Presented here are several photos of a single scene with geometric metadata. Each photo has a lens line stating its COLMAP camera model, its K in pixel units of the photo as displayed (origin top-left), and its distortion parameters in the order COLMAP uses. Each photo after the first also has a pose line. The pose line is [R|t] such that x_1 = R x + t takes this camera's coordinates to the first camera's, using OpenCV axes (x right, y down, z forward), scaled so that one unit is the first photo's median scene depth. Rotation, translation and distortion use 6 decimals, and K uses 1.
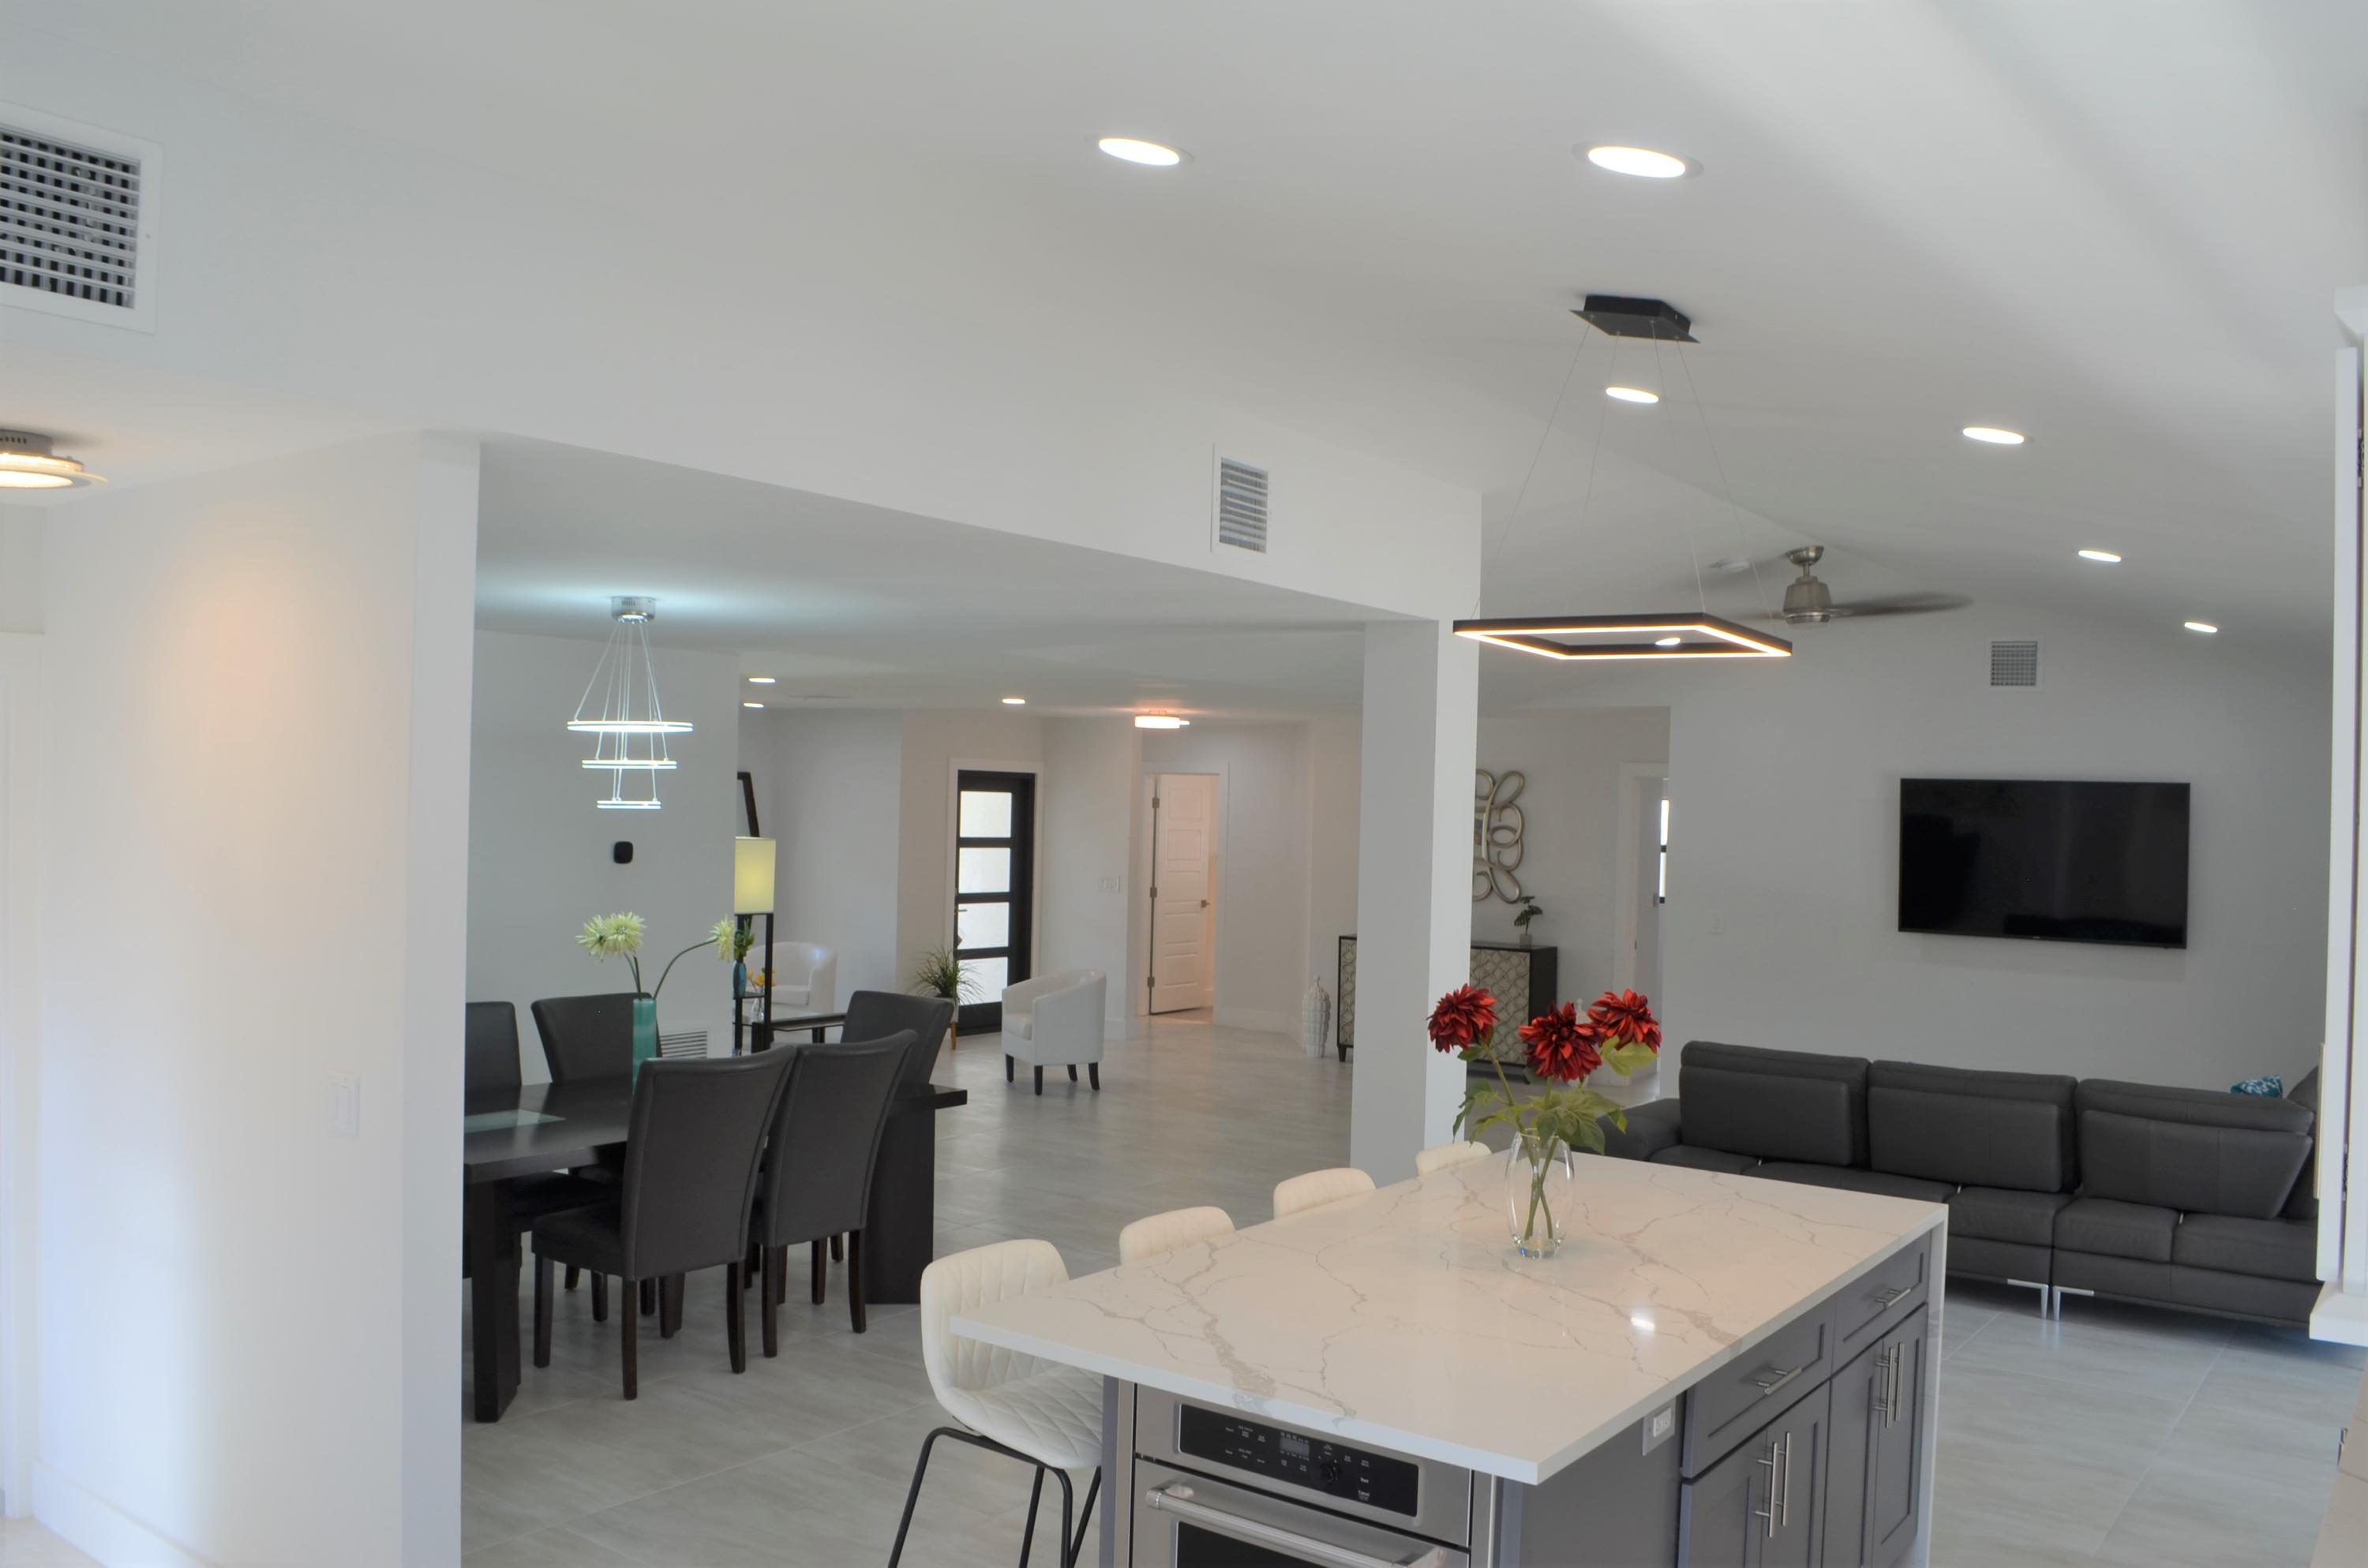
lens RADIAL K [[1889.5, 0, 1185.9], [0, 1889.5, 790.5], [0, 0, 1]] dist [-0.058556, 0.004626]
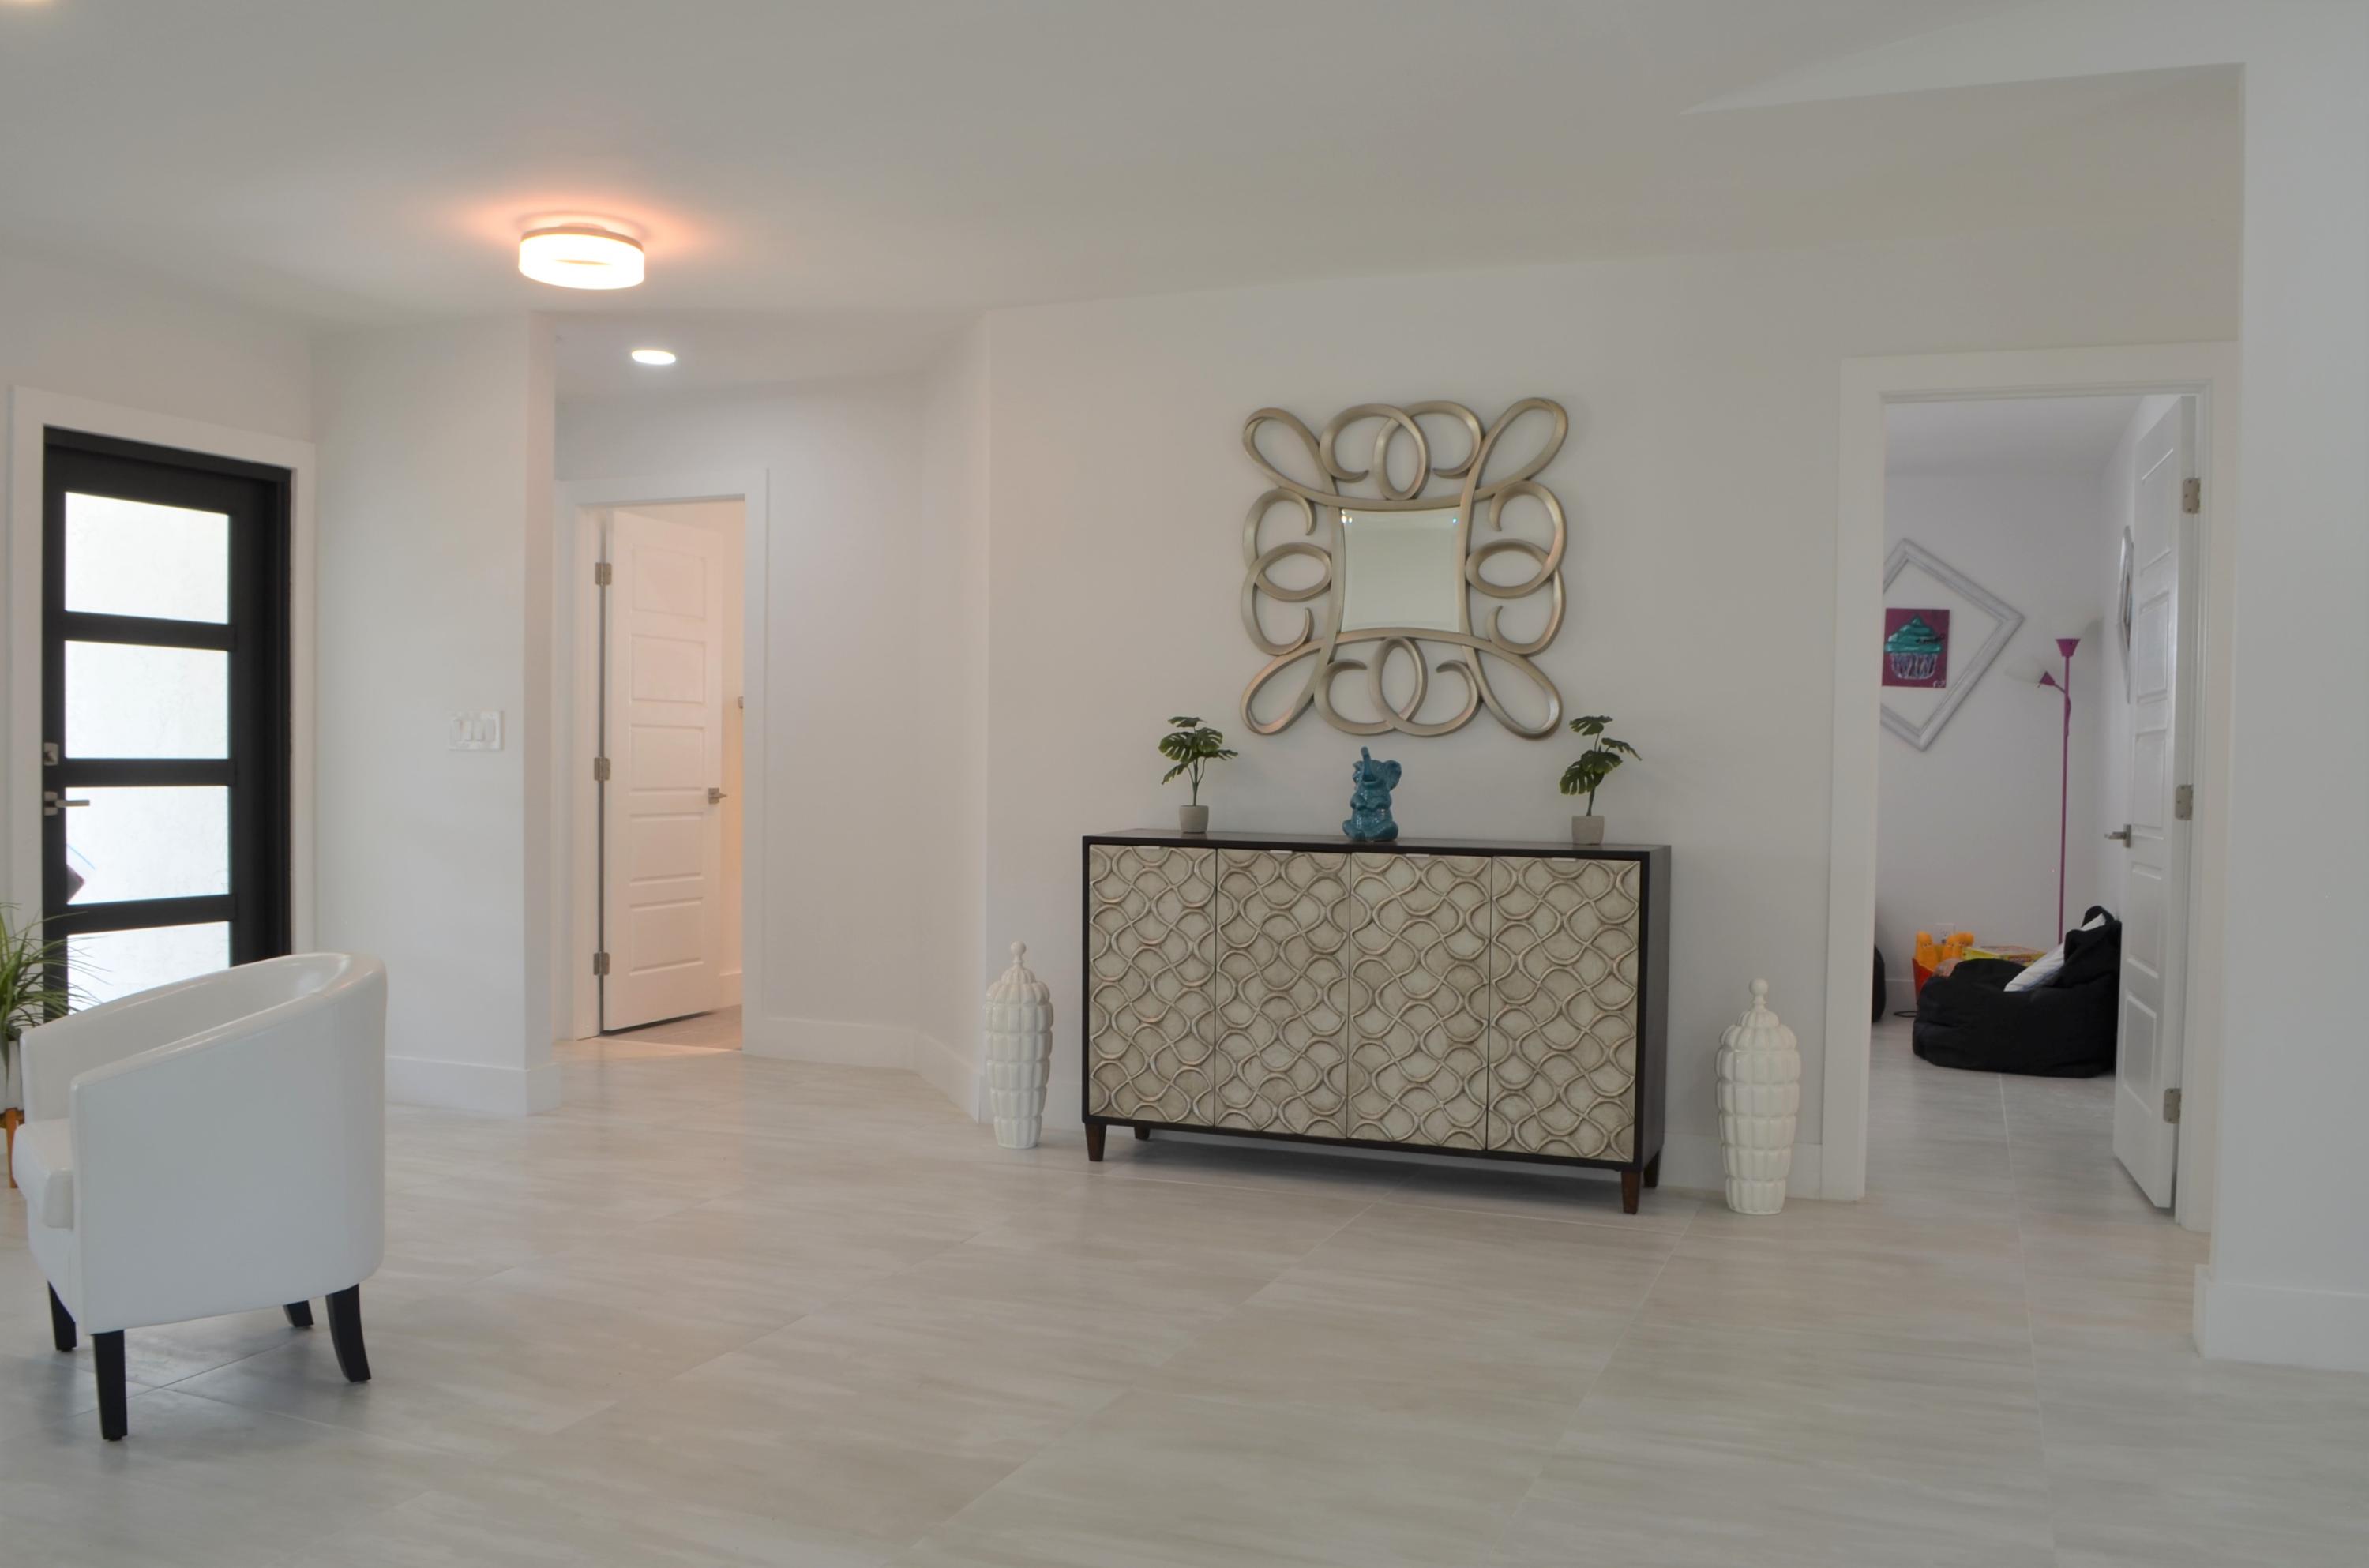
lens RADIAL K [[1890.4, 0, 1178.3], [0, 1890.4, 835.9], [0, 0, 1]] dist [-0.058556, 0.004626]
pose [[0.966912, -0.023956, 0.253983, 0.001936], [0.010652, 0.998504, 0.053627, 0.055462], [-0.254888, -0.049147, 0.965721, 0.611902]]
